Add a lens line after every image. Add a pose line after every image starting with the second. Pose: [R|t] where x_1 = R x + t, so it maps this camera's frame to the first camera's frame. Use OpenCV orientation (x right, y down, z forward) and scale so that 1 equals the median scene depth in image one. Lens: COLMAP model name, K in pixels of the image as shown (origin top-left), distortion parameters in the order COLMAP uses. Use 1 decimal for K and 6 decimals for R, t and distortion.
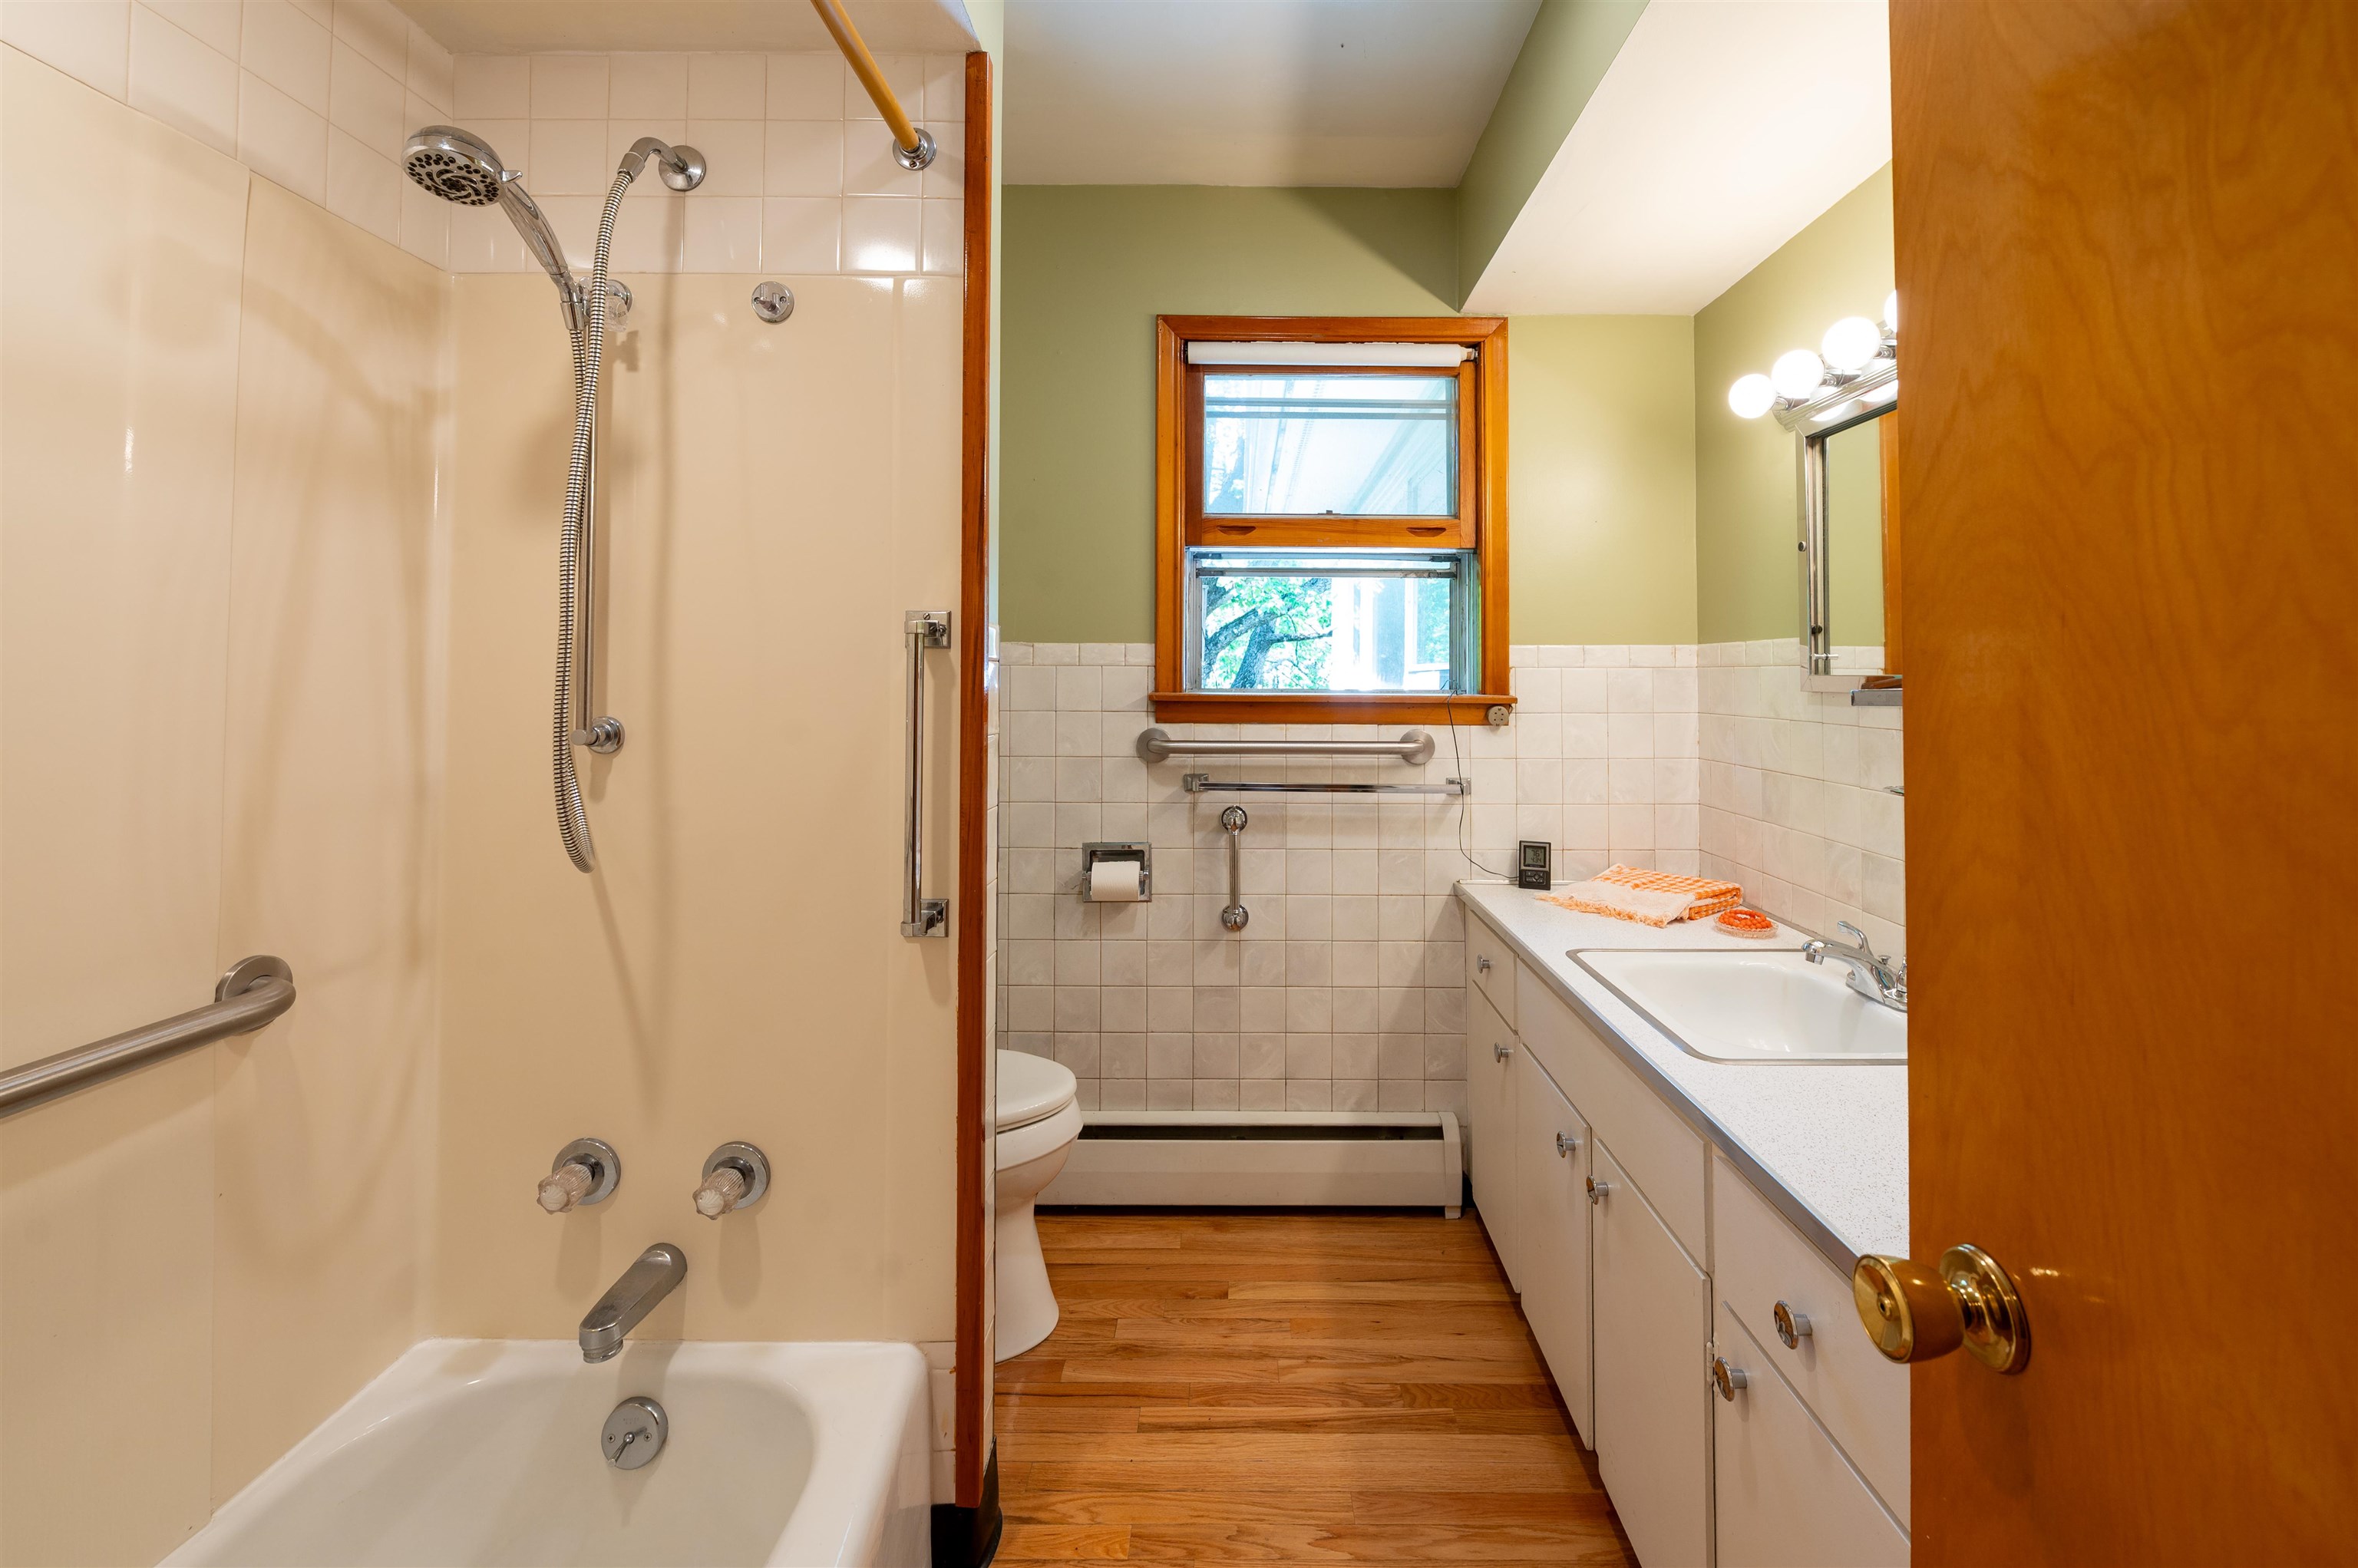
lens RADIAL K [[992.8, 0, 1217.9], [0, 992.8, 647.4], [0, 0, 1]] dist [-0.009178, 0.000130]
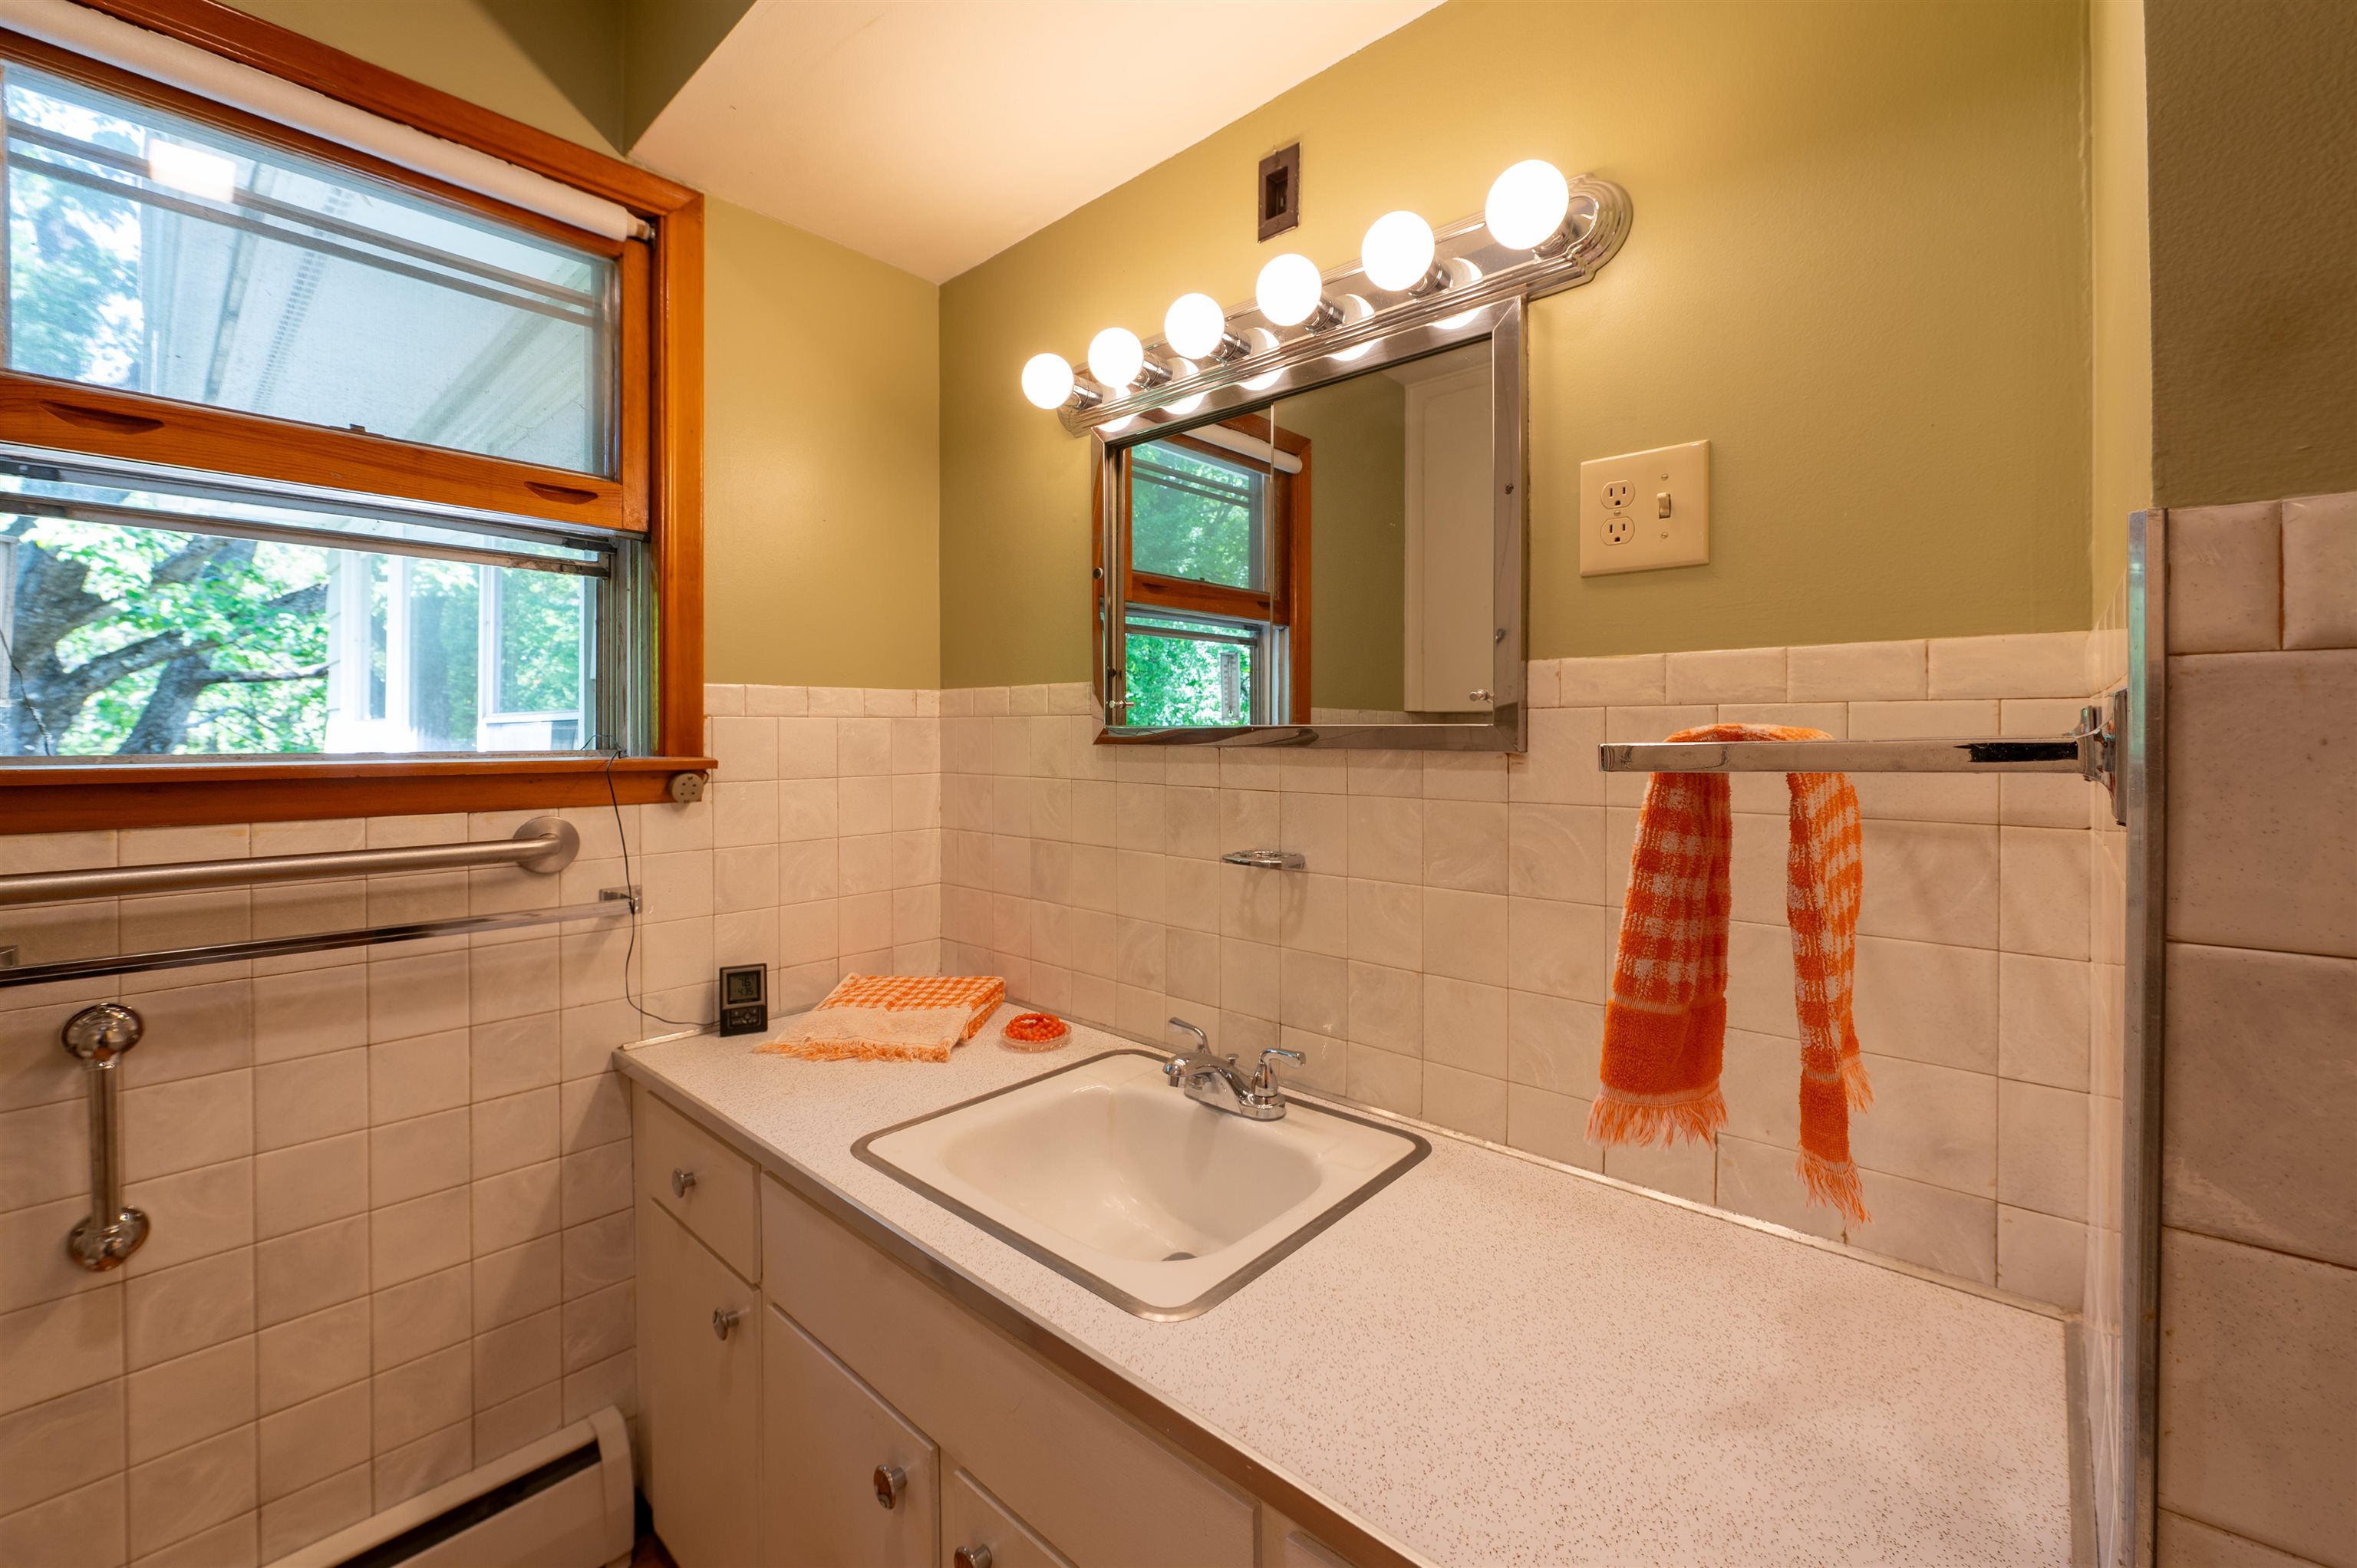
lens RADIAL K [[964.3, 0, 1175.5], [0, 964.3, 734.9], [0, 0, 1]] dist [-0.003168, -0.001392]
pose [[0.662876, -0.006015, 0.748705, 0.014461], [-0.018485, 0.999531, 0.024396, 0.011139], [-0.748501, -0.030011, 0.662454, 0.321755]]
